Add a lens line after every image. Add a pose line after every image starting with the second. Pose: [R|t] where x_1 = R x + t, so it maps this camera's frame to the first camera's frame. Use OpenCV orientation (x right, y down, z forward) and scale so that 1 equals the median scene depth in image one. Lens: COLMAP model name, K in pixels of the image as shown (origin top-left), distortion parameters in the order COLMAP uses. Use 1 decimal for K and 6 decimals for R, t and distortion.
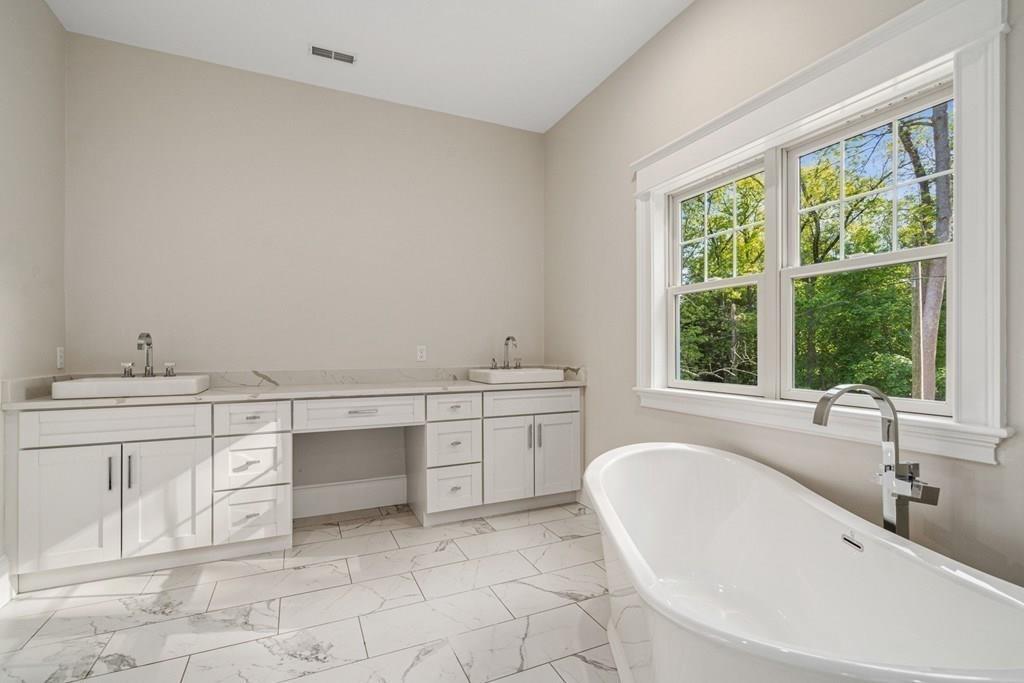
lens RADIAL K [[469.7, 0, 512.1], [0, 469.7, 346.0], [0, 0, 1]] dist [-0.001670, -0.000128]
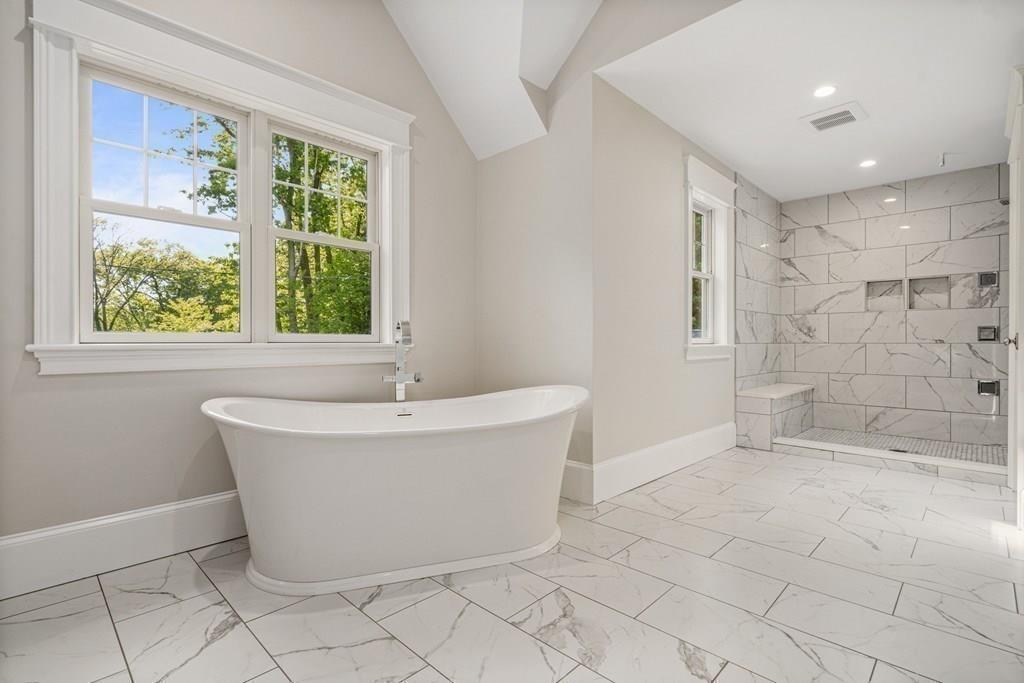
lens RADIAL K [[469.7, 0, 512.1], [0, 469.7, 346.0], [0, 0, 1]] dist [-0.001670, -0.000128]
pose [[-0.366970, -0.002288, 0.930230, -0.715225], [0.004704, 0.999980, 0.004315, 0.126774], [-0.930221, 0.005959, -0.366952, 0.920087]]
